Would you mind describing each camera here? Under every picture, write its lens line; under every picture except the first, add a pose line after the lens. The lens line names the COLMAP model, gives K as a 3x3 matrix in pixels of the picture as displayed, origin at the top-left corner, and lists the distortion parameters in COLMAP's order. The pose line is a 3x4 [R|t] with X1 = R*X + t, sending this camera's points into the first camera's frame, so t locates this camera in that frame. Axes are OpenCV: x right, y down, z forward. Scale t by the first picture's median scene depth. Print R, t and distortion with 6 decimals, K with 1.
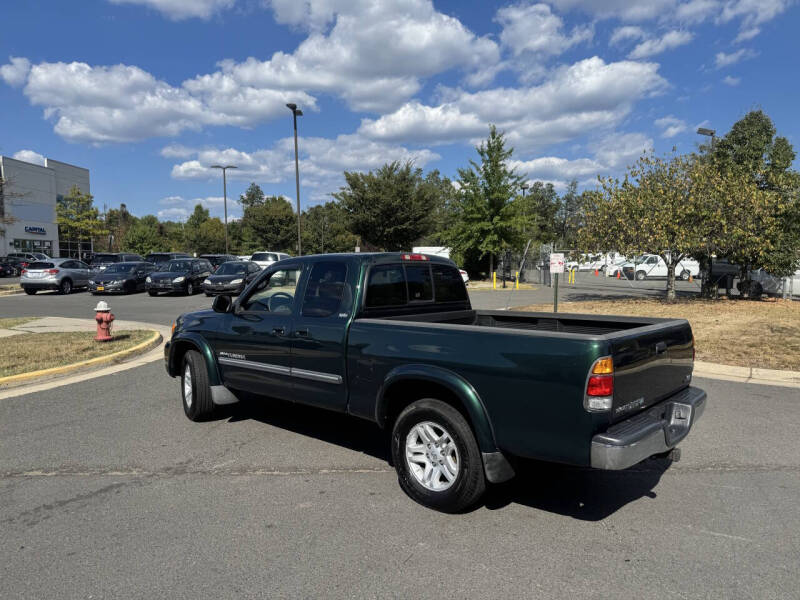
lens RADIAL K [[576.3, 0, 398.4], [0, 576.3, 310.4], [0, 0, 1]] dist [0.014300, -0.022845]
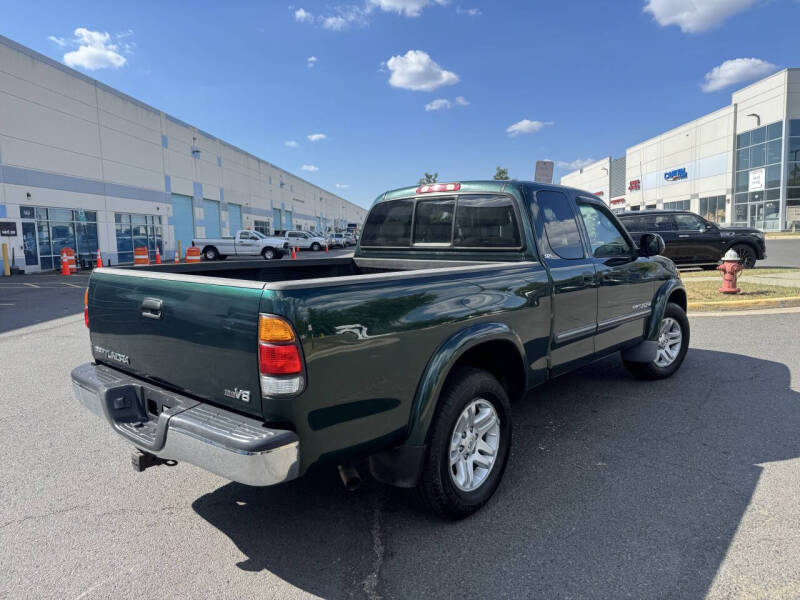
lens RADIAL K [[576.3, 0, 405.4], [0, 576.3, 303.6], [0, 0, 1]] dist [0.014300, -0.022845]
pose [[-0.005887, 0.114921, -0.993357, 0.135042], [-0.051219, 0.992036, 0.115072, -0.003487], [0.998670, 0.051556, 0.000046, 0.155171]]
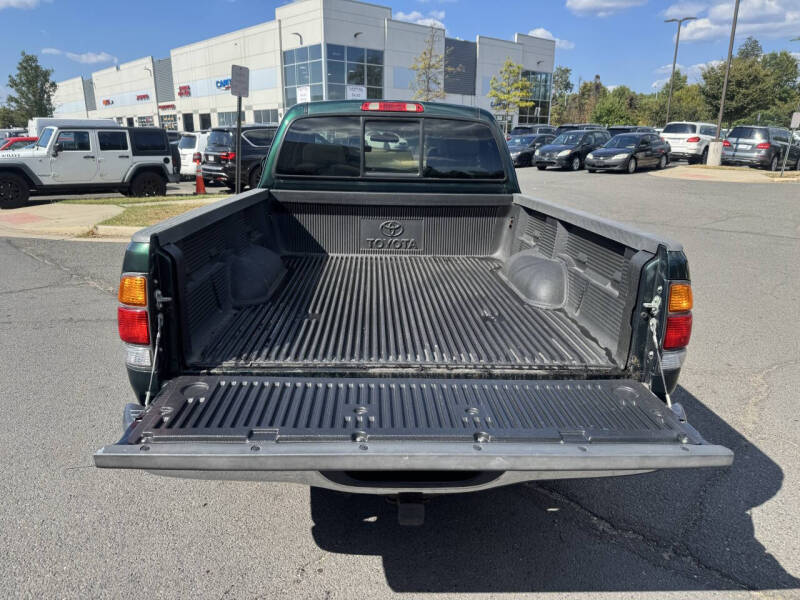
lens RADIAL K [[576.3, 0, 400.8], [0, 576.3, 307.8], [0, 0, 1]] dist [0.014300, -0.022845]
pose [[0.701642, 0.205265, -0.682323, 0.090713], [-0.063922, 0.971878, 0.226641, -0.002451], [0.709656, -0.115406, 0.695032, 0.080790]]
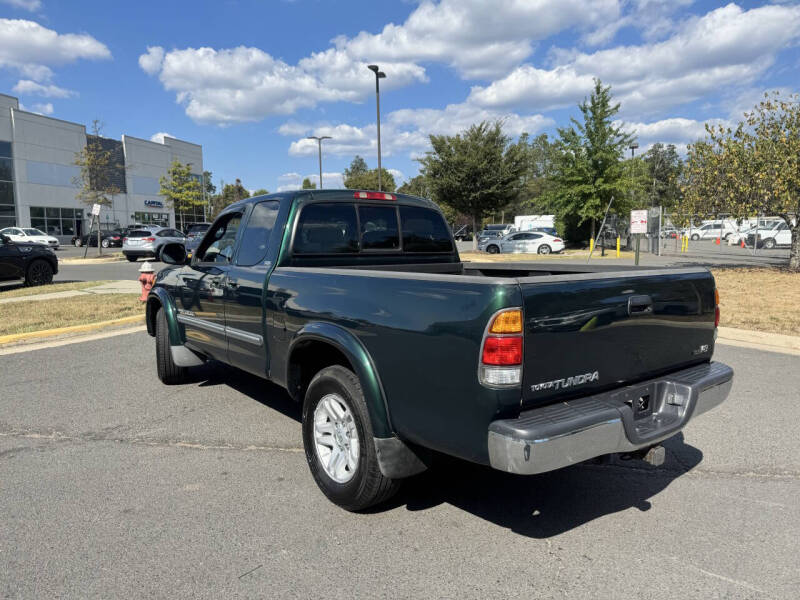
lens RADIAL K [[576.3, 0, 405.6], [0, 576.3, 301.8], [0, 0, 1]] dist [0.014300, -0.022845]
pose [[0.983704, 0.014226, -0.179233, 0.036233], [-0.008510, 0.999432, 0.032621, 0.005276], [0.179596, -0.030564, 0.983266, 0.031568]]
